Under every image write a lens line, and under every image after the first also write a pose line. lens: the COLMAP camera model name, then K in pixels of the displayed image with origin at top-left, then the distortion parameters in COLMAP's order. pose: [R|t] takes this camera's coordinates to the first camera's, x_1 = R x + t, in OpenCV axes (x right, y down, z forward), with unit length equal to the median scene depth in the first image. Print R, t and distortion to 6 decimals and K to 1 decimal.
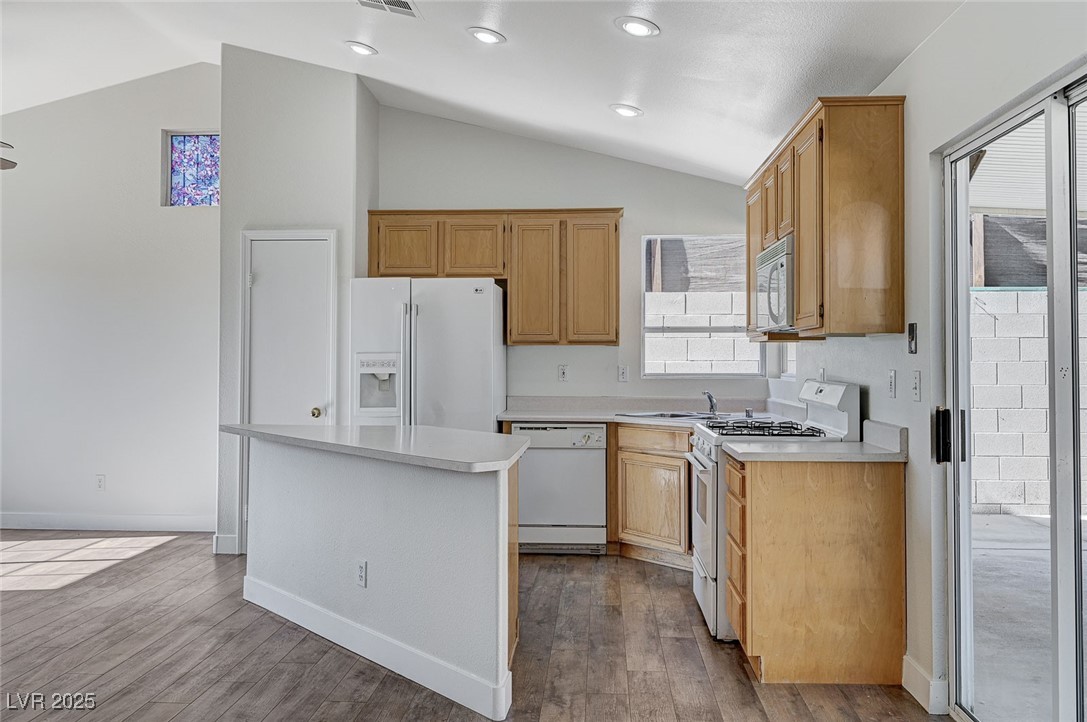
lens RADIAL K [[896.5, 0, 547.9], [0, 896.5, 330.6], [0, 0, 1]] dist [-0.005283, -0.001471]
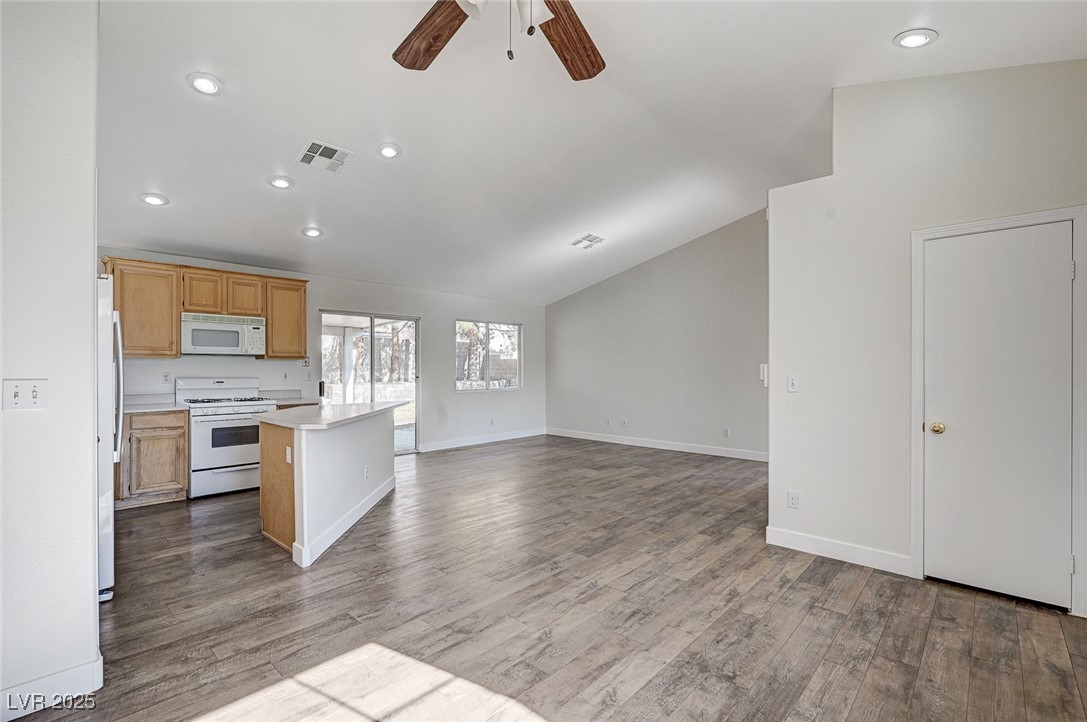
lens RADIAL K [[488.9, 0, 546.1], [0, 488.9, 367.7], [0, 0, 1]] dist [-0.010440, 0.000386]
pose [[-0.776652, -0.002427, 0.629926, -0.825957], [-0.021430, 0.999516, -0.022570, 0.031141], [-0.629566, -0.031028, -0.776327, 1.083507]]
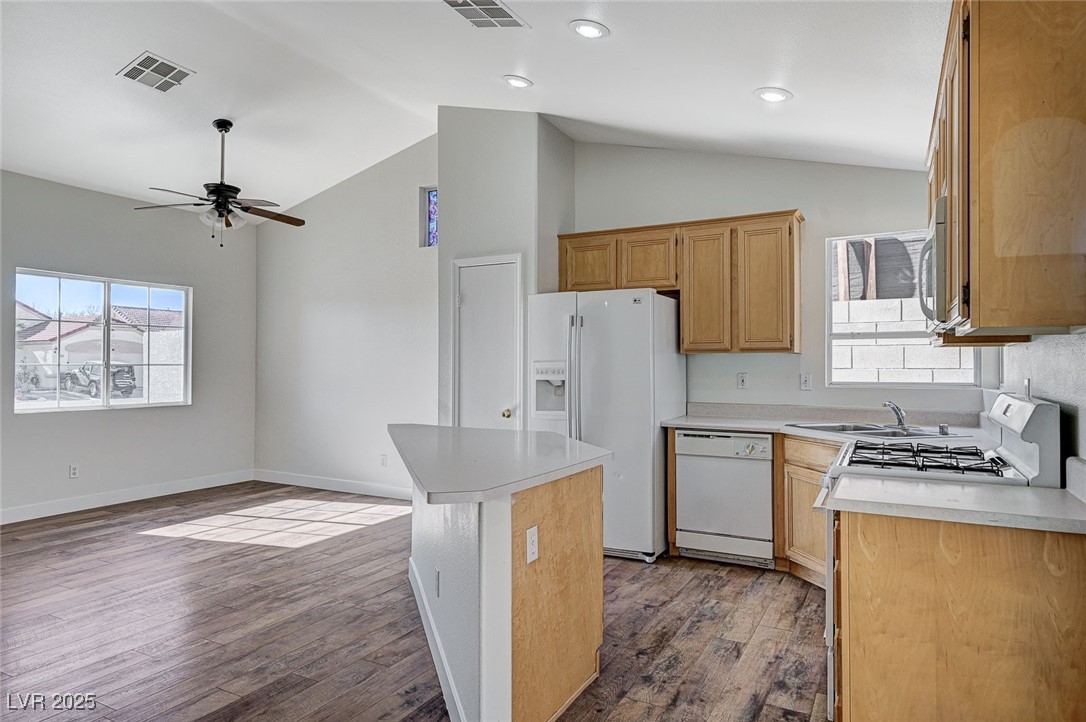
lens RADIAL K [[652.1, 0, 545.6], [0, 652.1, 355.5], [0, 0, 1]] dist [0.004047, 0.001430]
pose [[0.906868, -0.007560, -0.421347, 0.140203], [0.013632, 0.999842, 0.011400, 0.008218], [0.421194, -0.016082, 0.906828, 0.265346]]
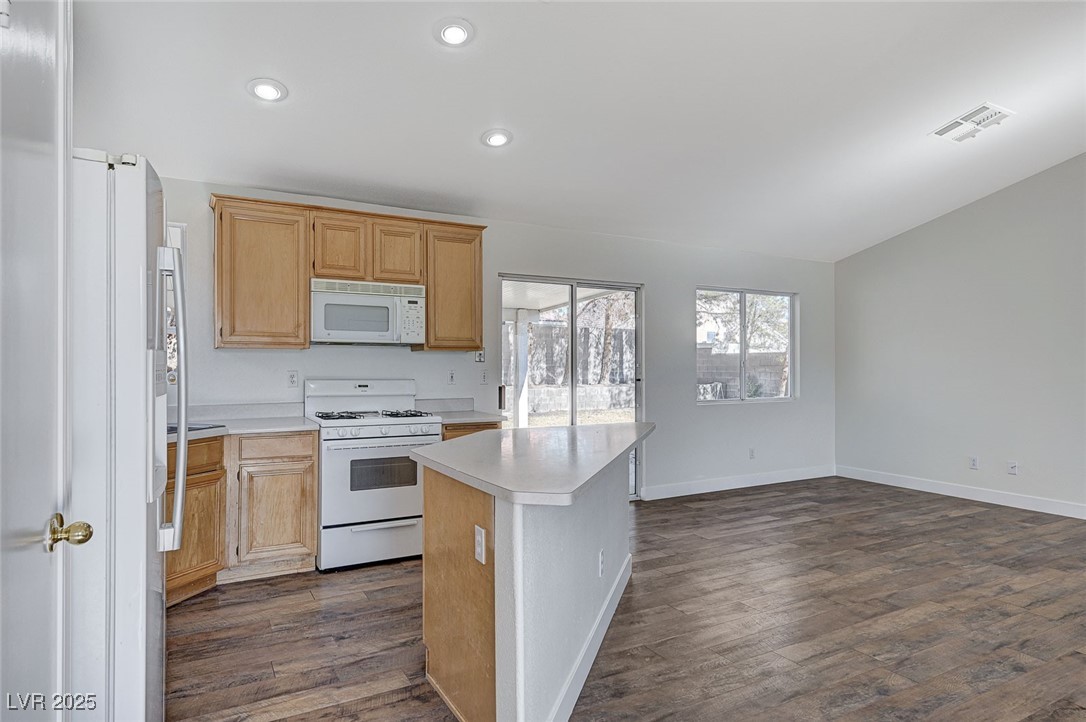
lens RADIAL K [[625.3, 0, 544.8], [0, 625.3, 364.7], [0, 0, 1]] dist [0.004119, 0.001818]
pose [[-0.540925, -0.001276, 0.841070, -0.539389], [-0.028873, 0.999438, -0.017053, 0.031387], [-0.840575, -0.033509, -0.540657, 0.986699]]
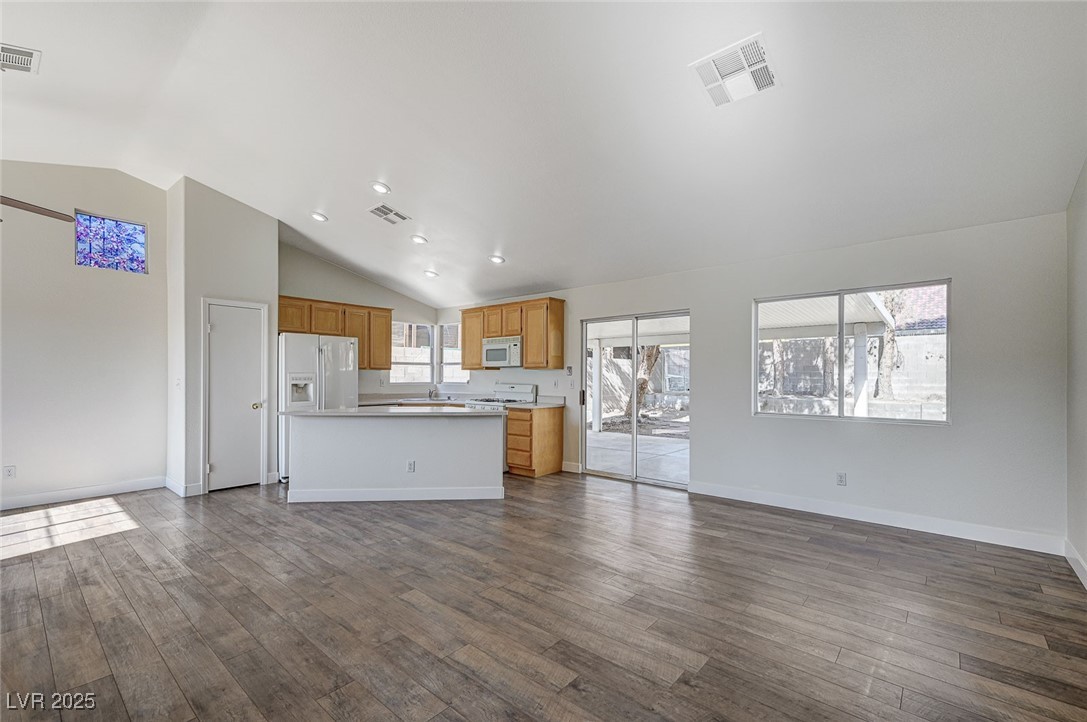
lens RADIAL K [[467.4, 0, 545.5], [0, 467.4, 376.5], [0, 0, 1]] dist [0.004015, 0.000370]
pose [[0.603510, 0.001579, 0.797354, -0.657642], [-0.027407, 0.999448, 0.018764, -0.000857], [-0.796884, -0.033177, 0.603220, -0.017311]]
